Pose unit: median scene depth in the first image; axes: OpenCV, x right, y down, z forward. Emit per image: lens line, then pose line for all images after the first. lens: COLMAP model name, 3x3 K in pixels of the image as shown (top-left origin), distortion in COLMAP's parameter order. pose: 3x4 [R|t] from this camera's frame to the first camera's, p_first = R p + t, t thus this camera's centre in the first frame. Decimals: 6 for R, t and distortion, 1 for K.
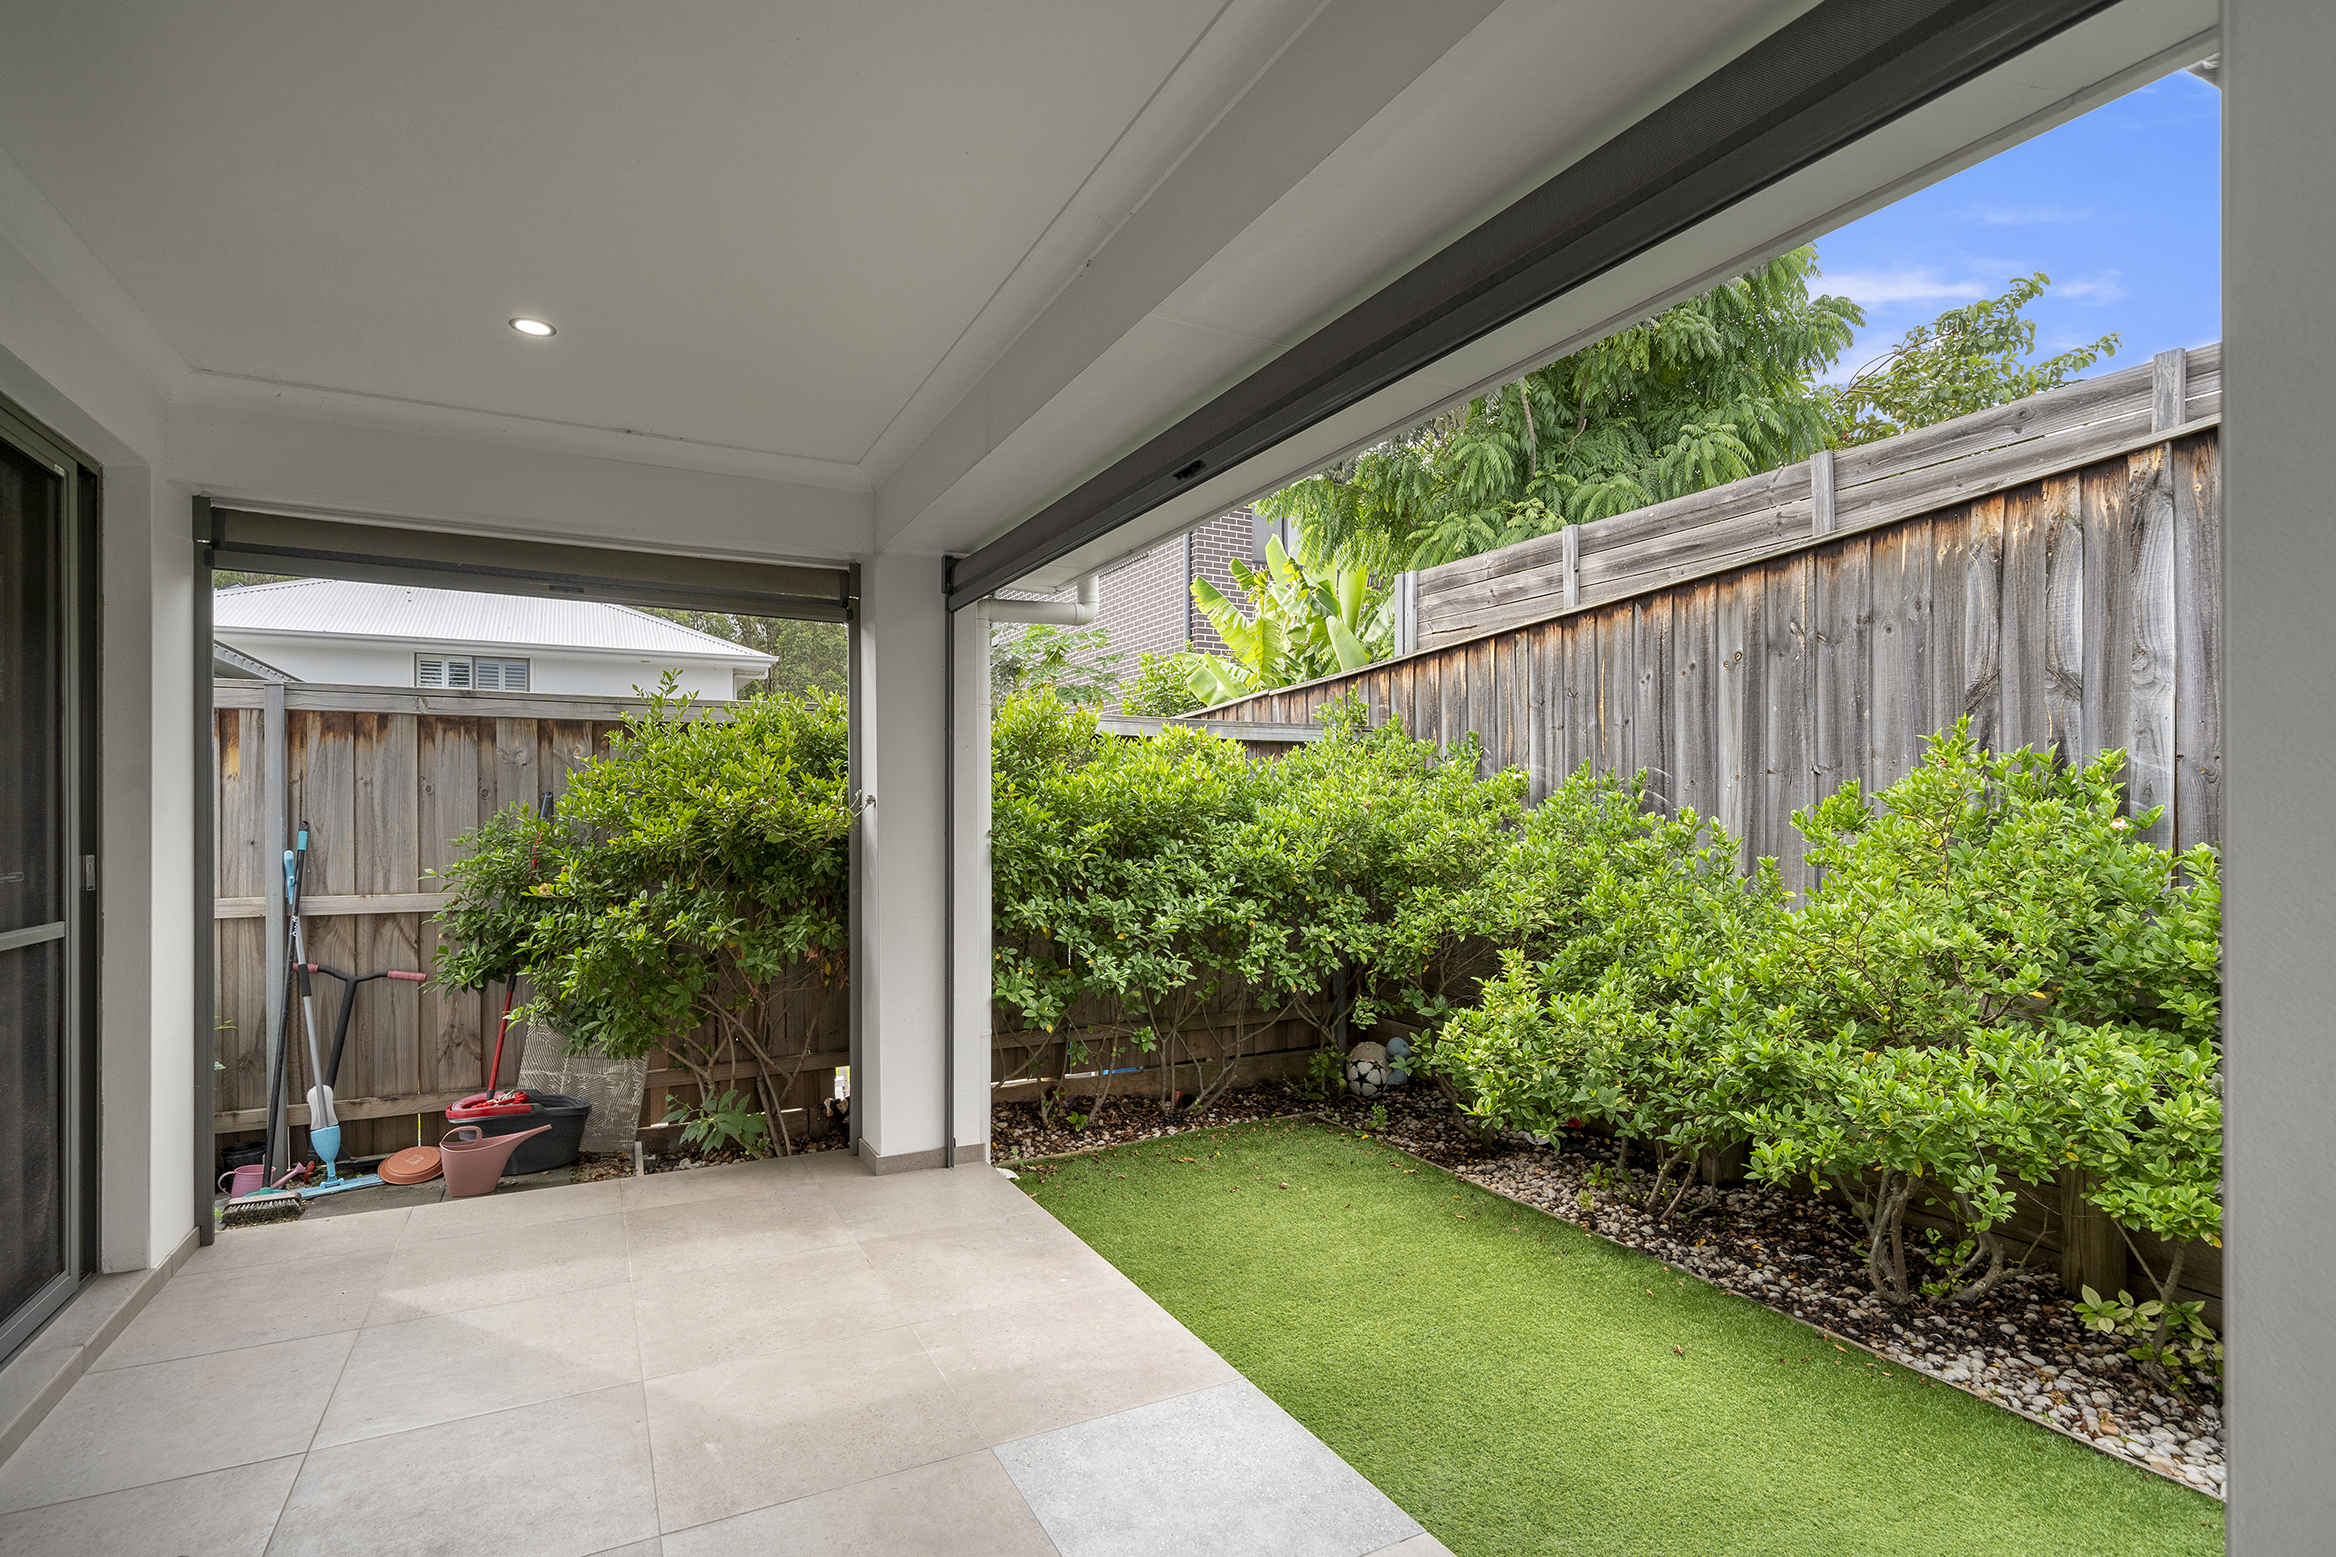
lens RADIAL K [[1117.7, 0, 1161.6], [0, 1117.7, 796.3], [0, 0, 1]] dist [-0.001884, -0.001020]
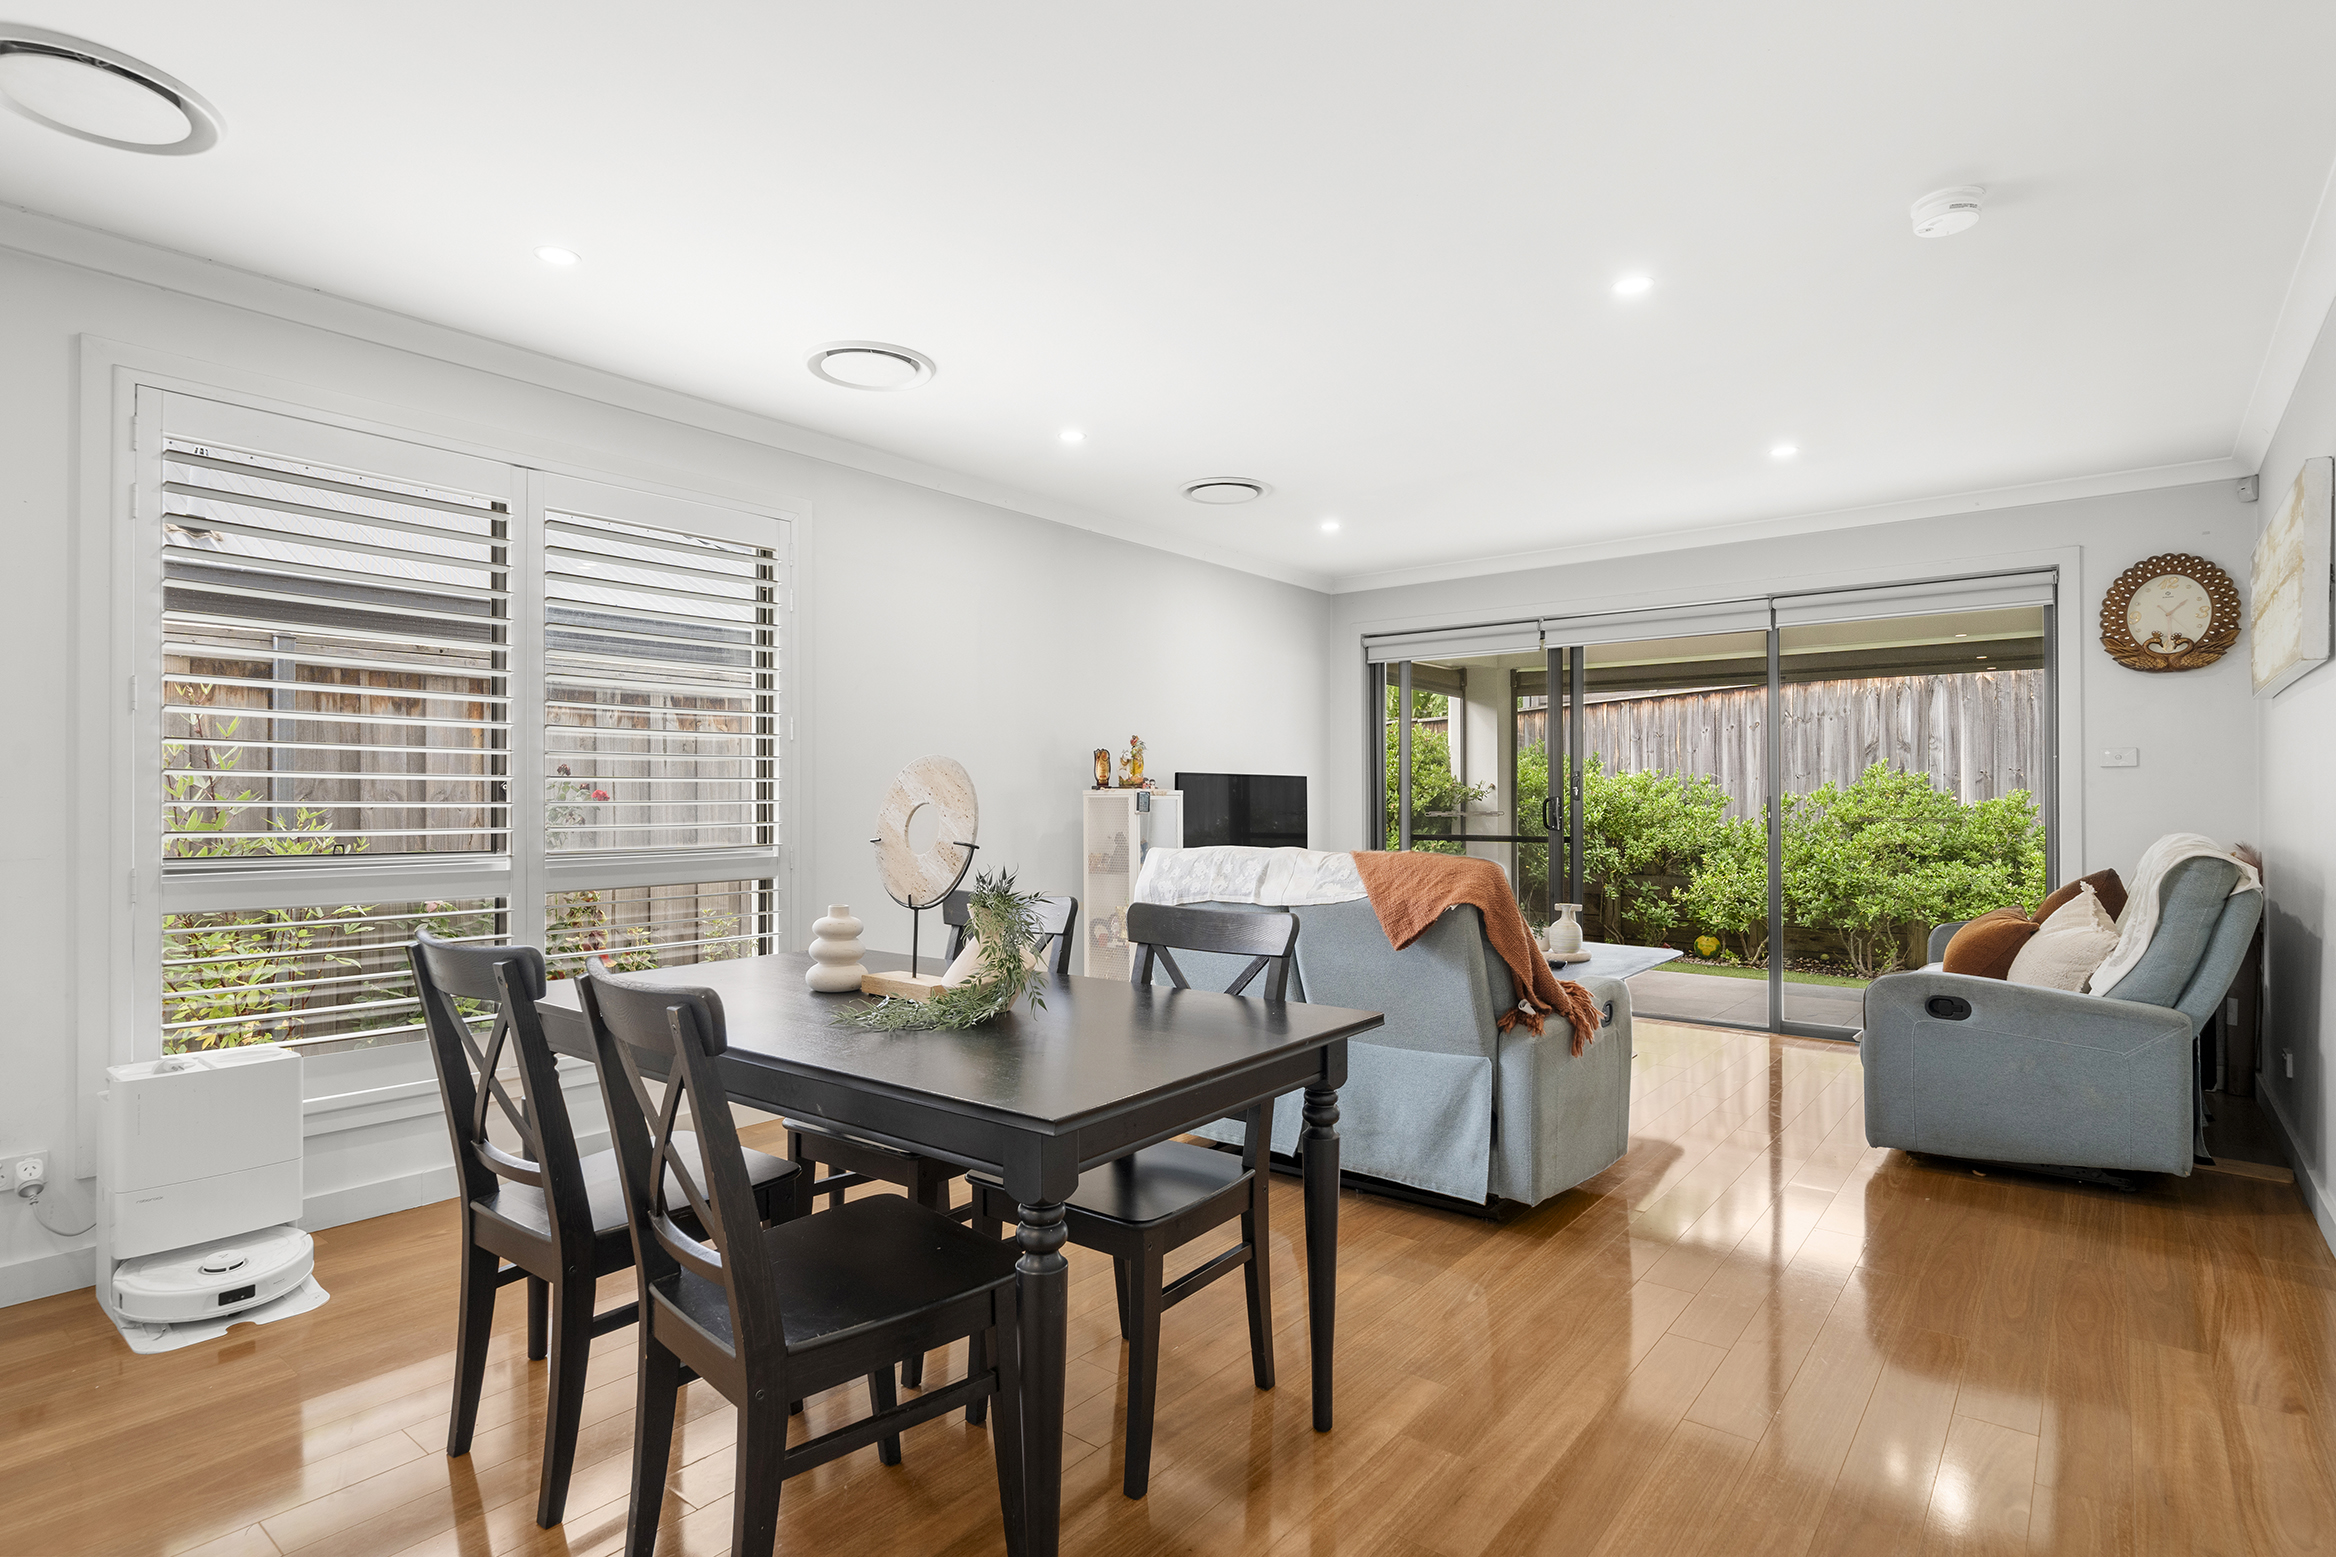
lens RADIAL K [[1194.6, 0, 1161.6], [0, 1194.6, 784.8], [0, 0, 1]] dist [0.001409, -0.002371]
pose [[0.903876, 0.013134, 0.427592, -1.660739], [-0.011969, 0.999914, -0.005413, 0.023819], [-0.427627, -0.000226, 0.903955, -0.682297]]
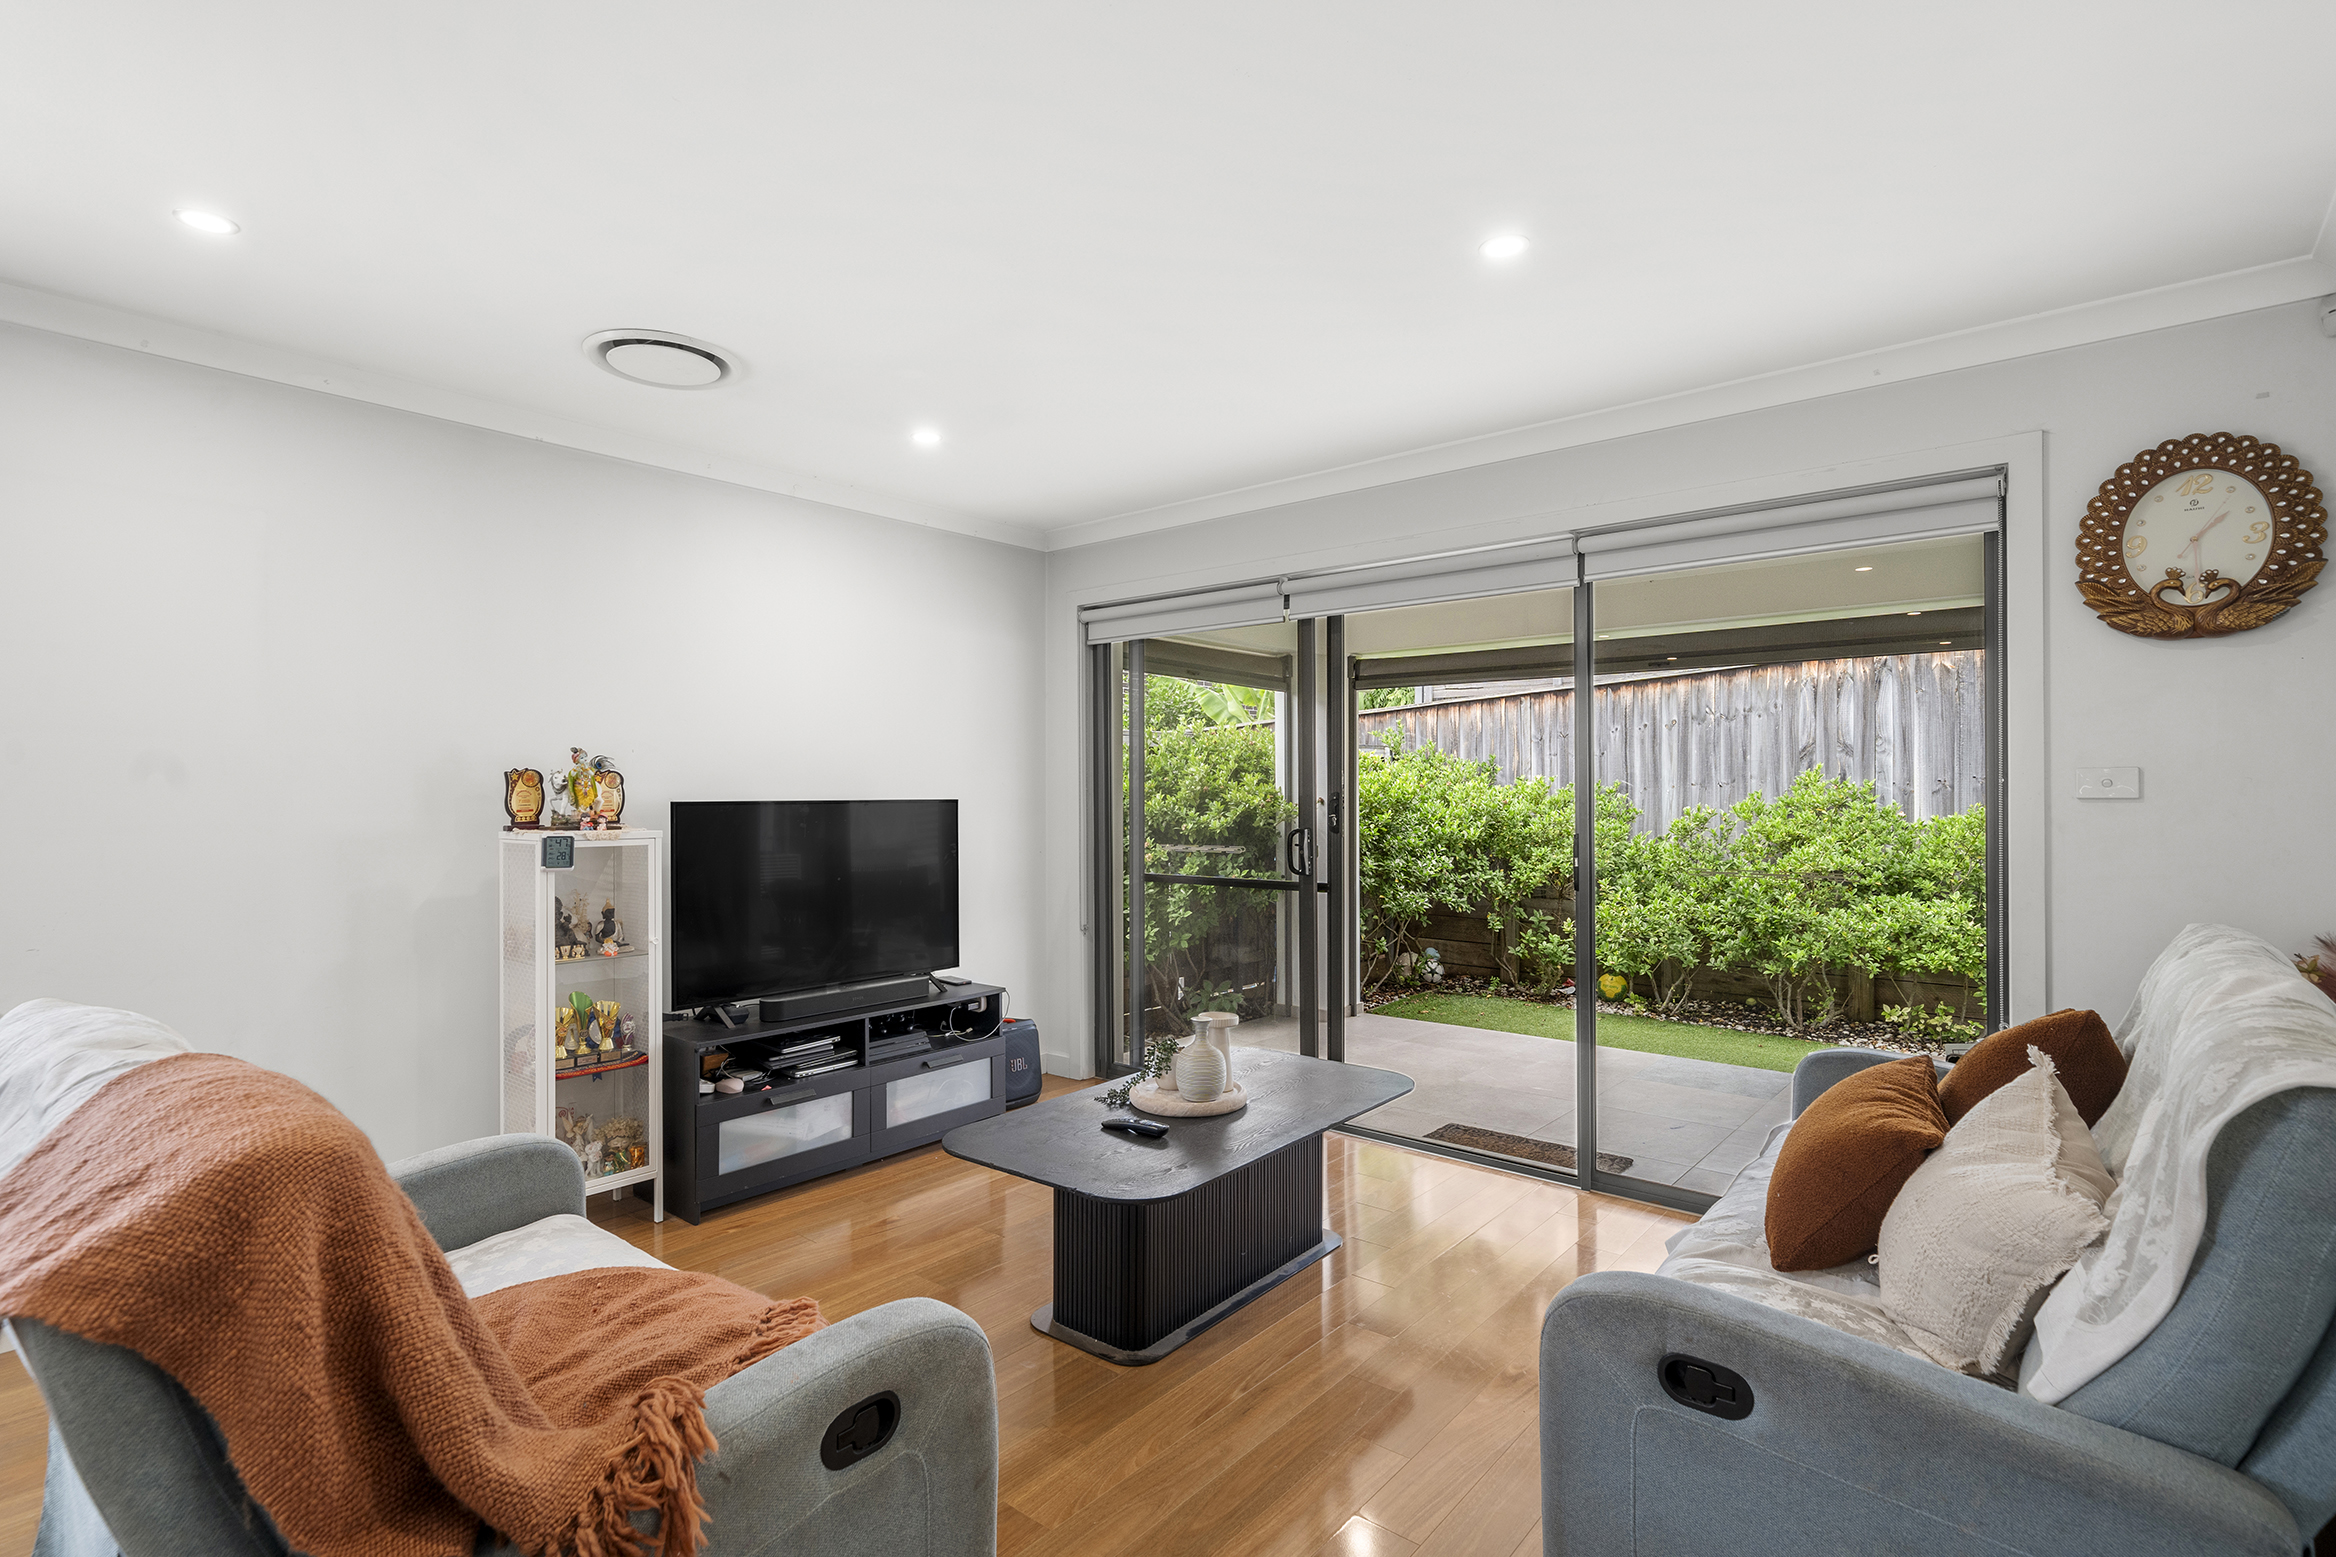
lens RADIAL K [[1117.7, 0, 1173.7], [0, 1117.7, 781.9], [0, 0, 1]] dist [-0.001884, -0.001020]
pose [[0.913768, 0.009911, 0.406115, -1.068908], [-0.010511, 0.999944, -0.000753, -0.015562], [-0.406100, -0.003581, 0.913822, -0.395831]]
